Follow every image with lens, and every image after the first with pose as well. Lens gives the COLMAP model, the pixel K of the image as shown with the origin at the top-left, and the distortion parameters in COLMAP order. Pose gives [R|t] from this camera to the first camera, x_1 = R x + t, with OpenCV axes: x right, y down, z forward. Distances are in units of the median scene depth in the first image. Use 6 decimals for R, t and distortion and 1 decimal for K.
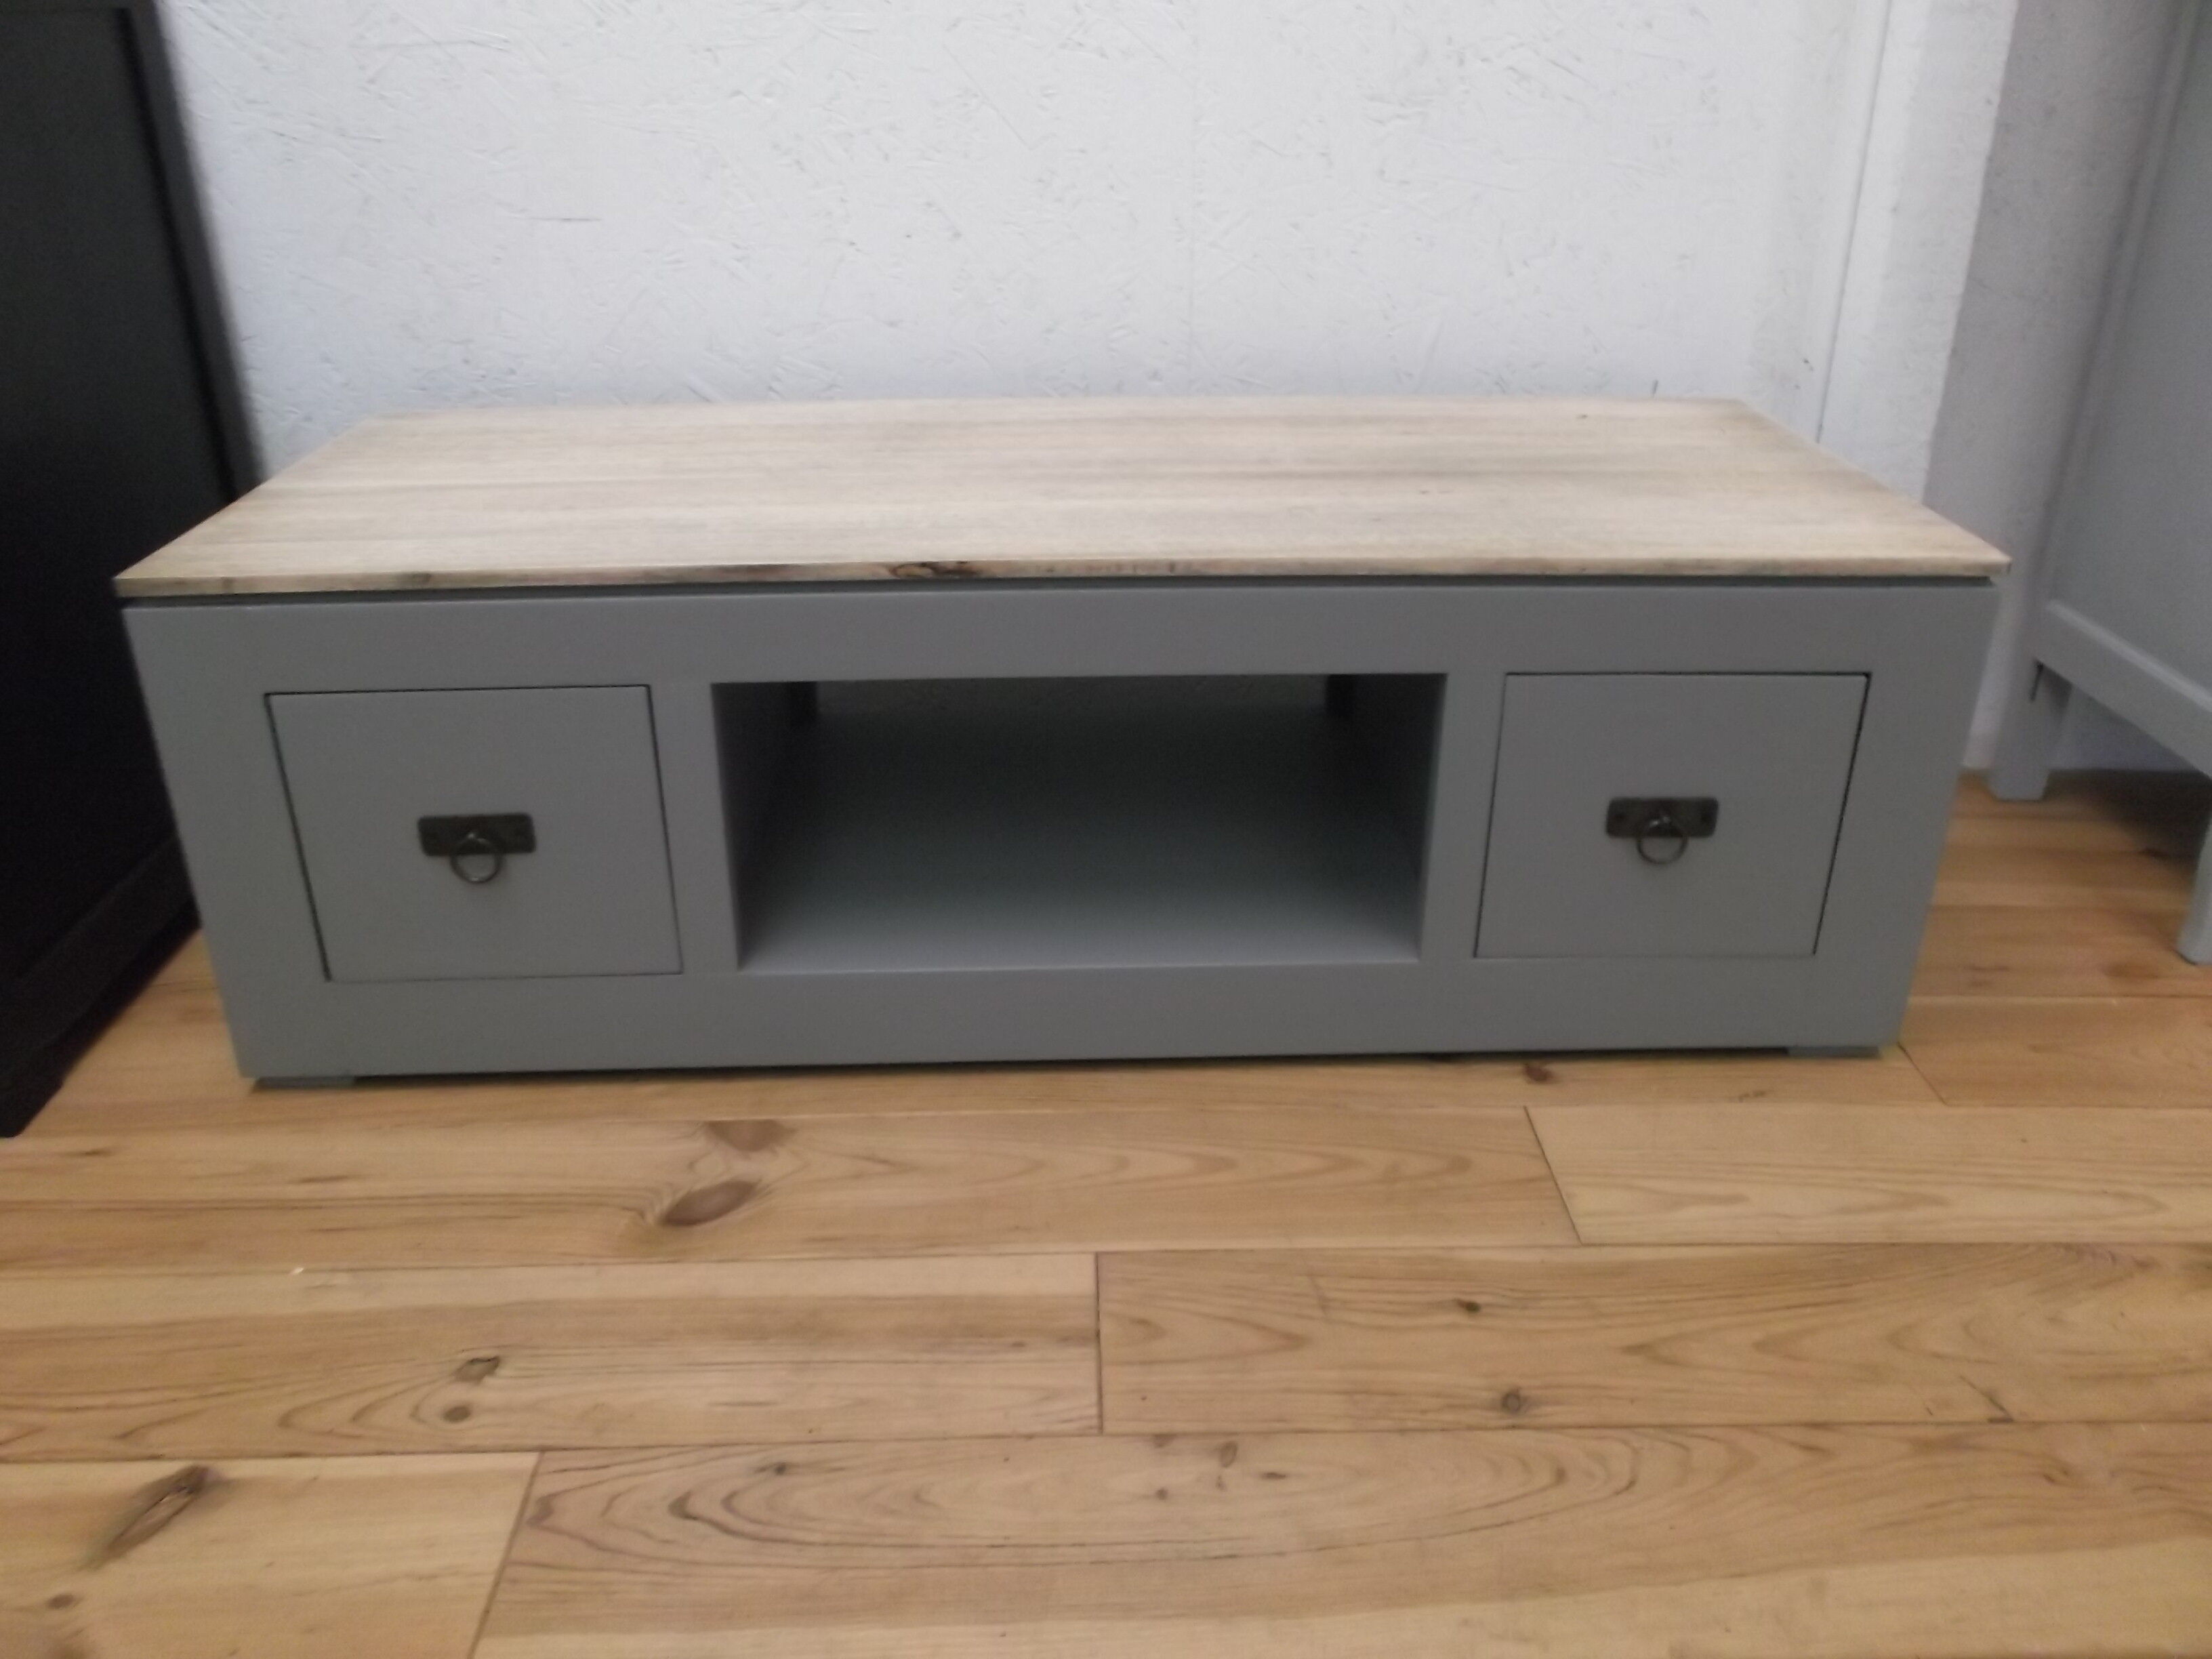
lens RADIAL K [[1780.0, 0, 1109.4], [0, 1780.0, 700.1], [0, 0, 1]] dist [-0.012423, 0.002930]
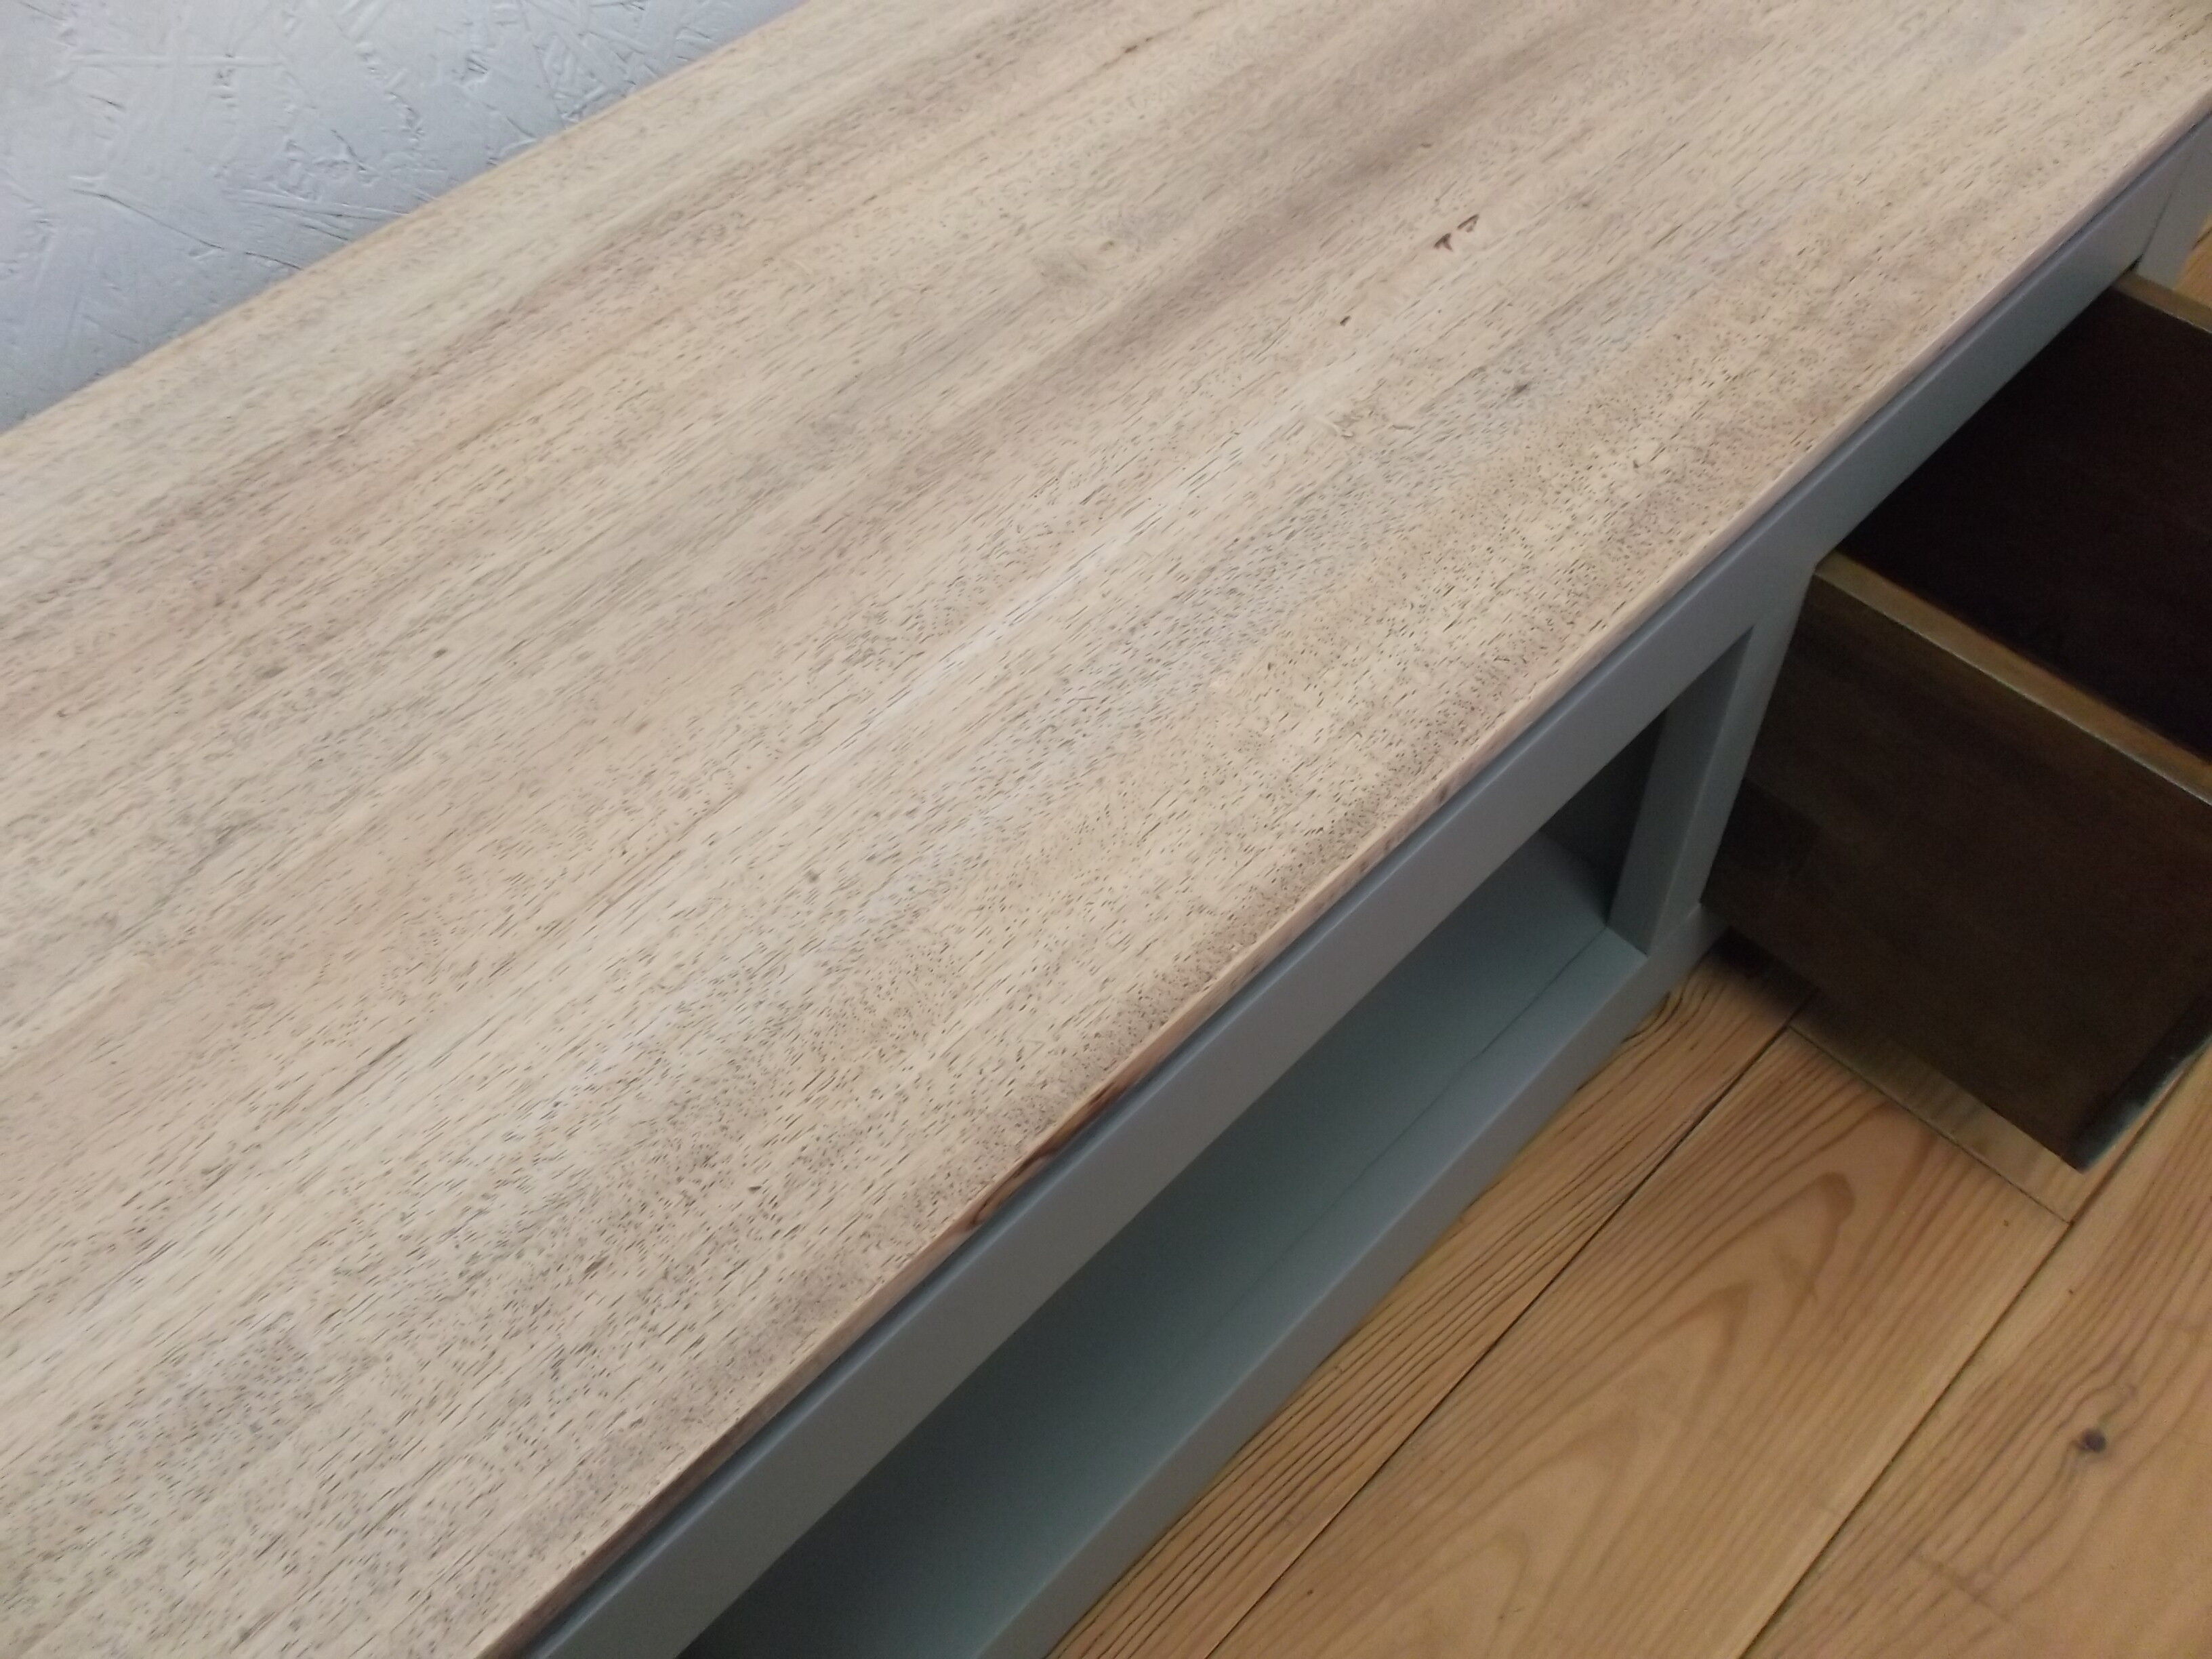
lens RADIAL K [[1772.2, 0, 1080.5], [0, 1772.2, 777.4], [0, 0, 1]] dist [-0.008217, 0.003498]
pose [[0.744799, -0.560118, 0.362688, -0.182950], [0.322093, 0.777781, 0.539734, -0.335180], [-0.584407, -0.285174, 0.759700, 0.706230]]
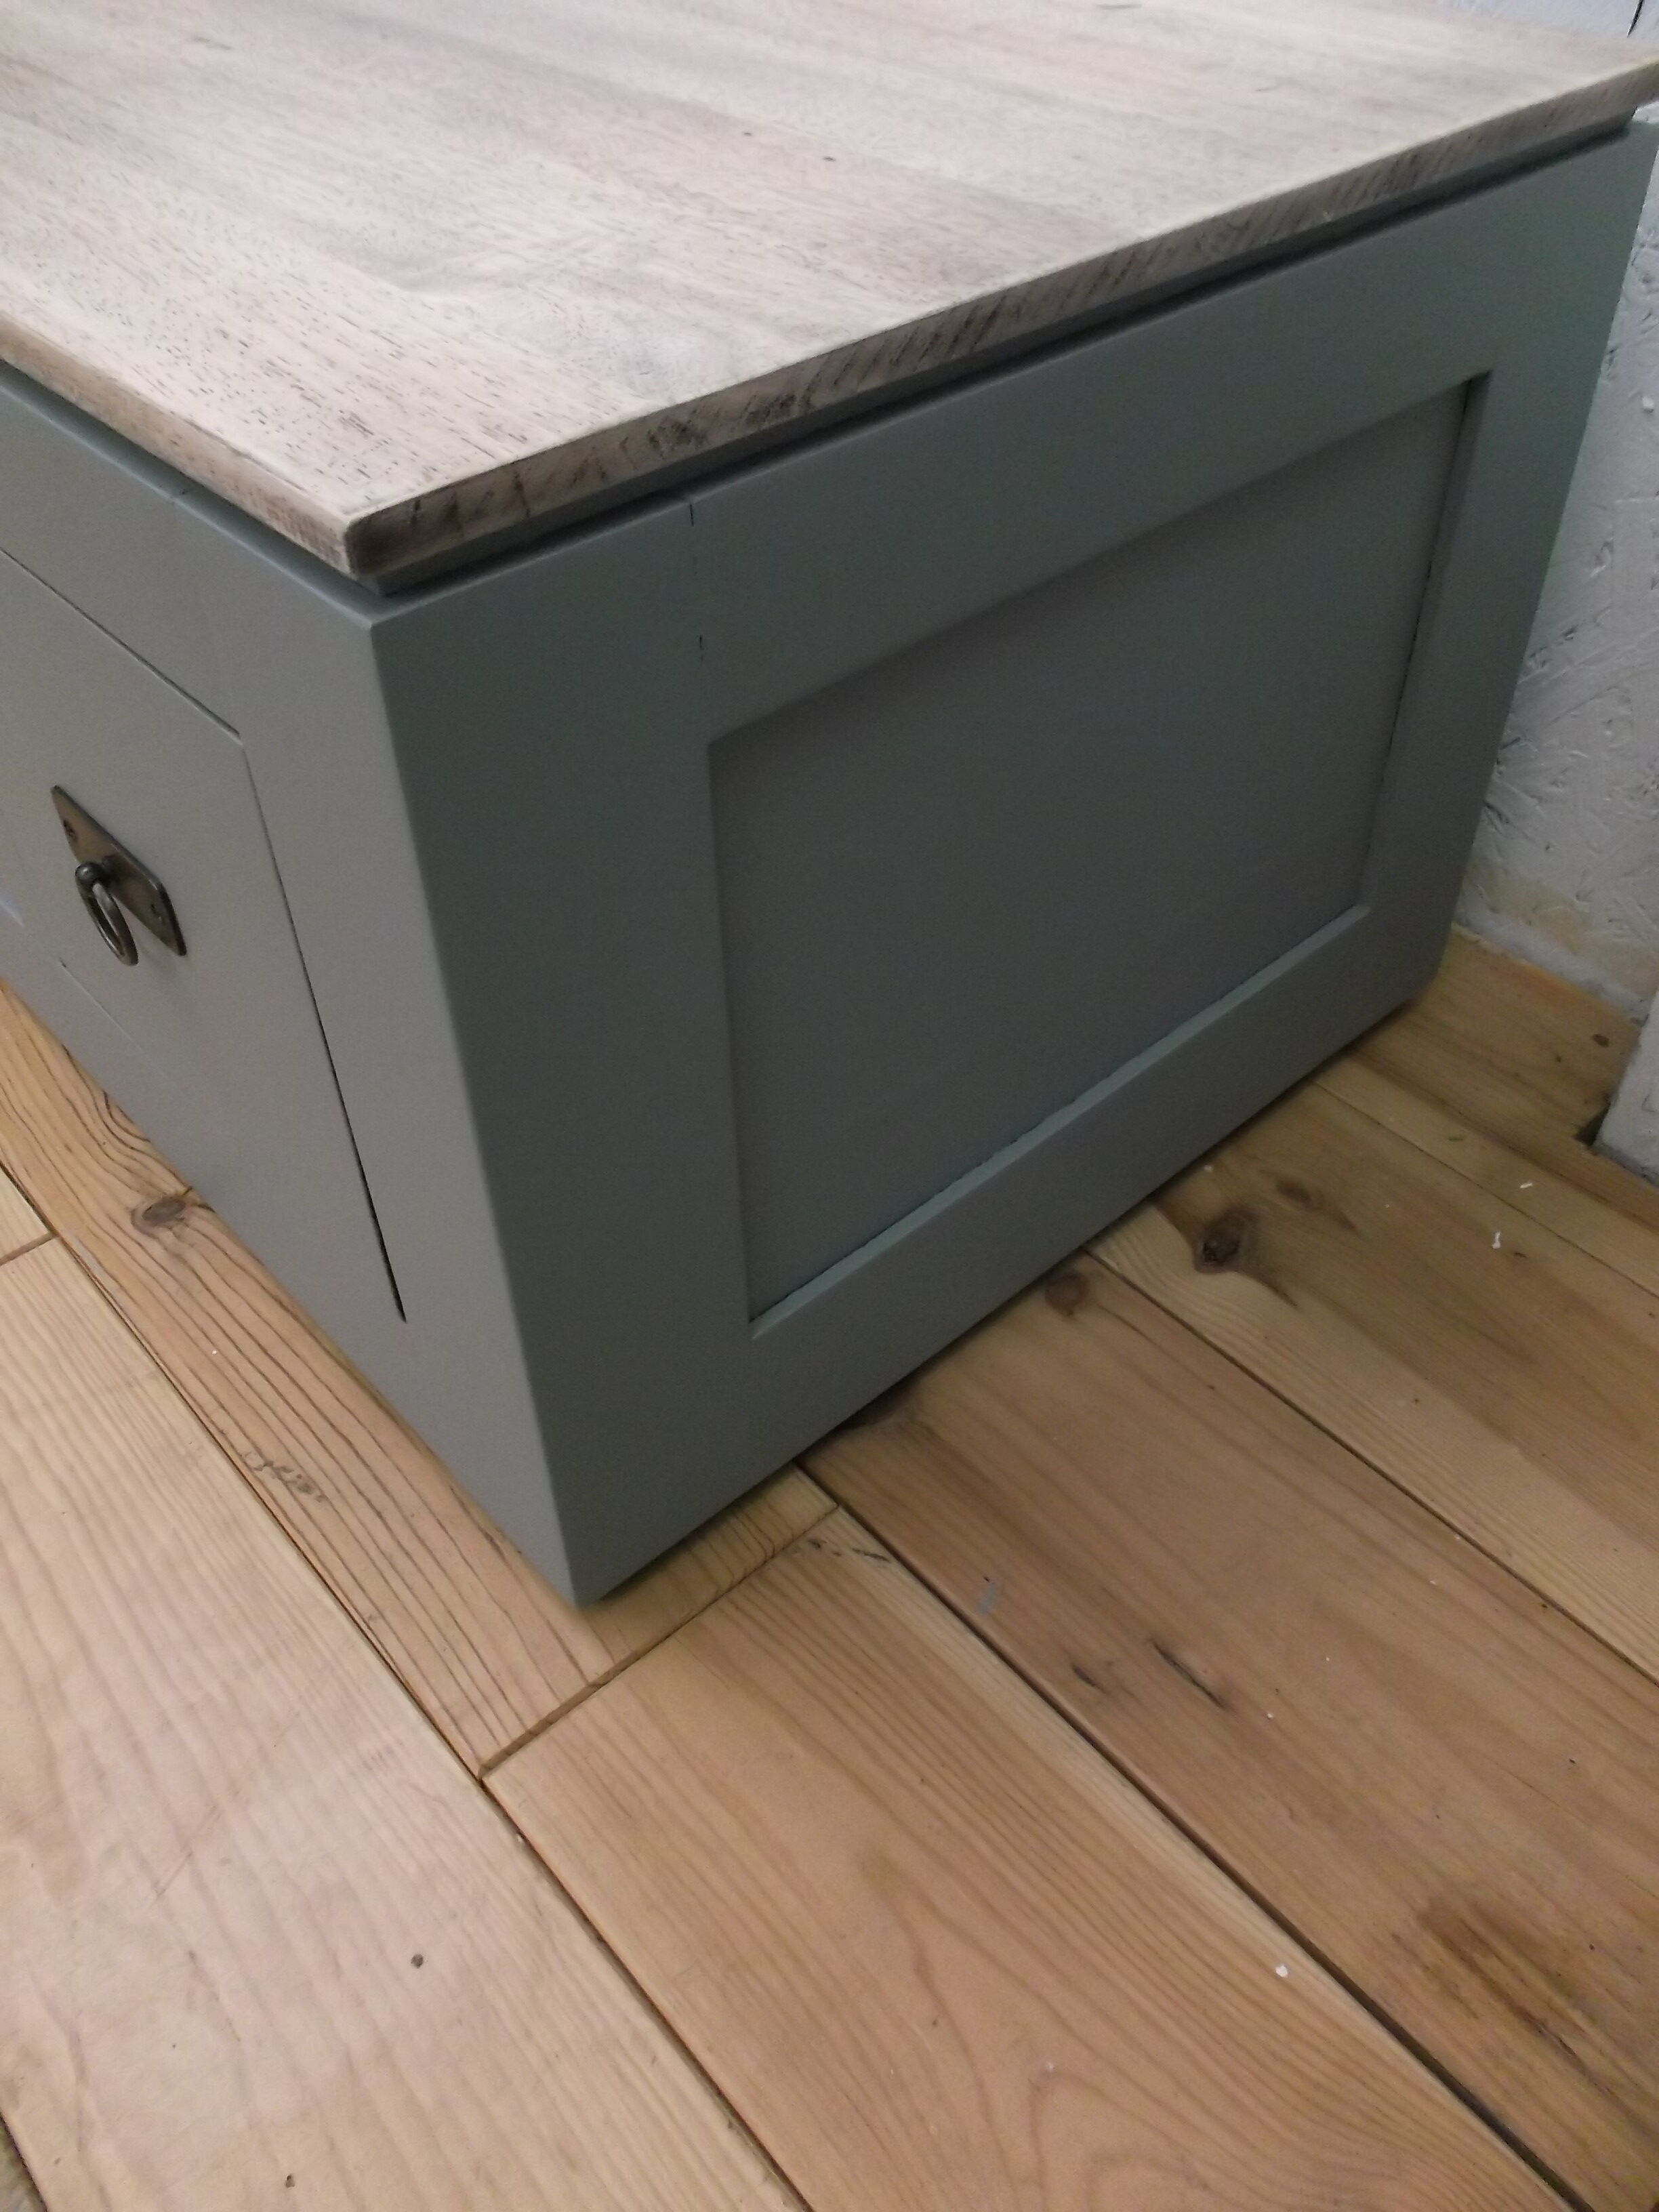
lens RADIAL K [[1750.6, 0, 866.5], [0, 1750.6, 1092.3], [0, 0, 1]] dist [-0.068765, 0.068108]
pose [[0.649073, 0.493707, -0.578755, 0.755547], [-0.261200, 0.859178, 0.439987, -0.138867], [0.714478, -0.134412, 0.686625, 0.862080]]
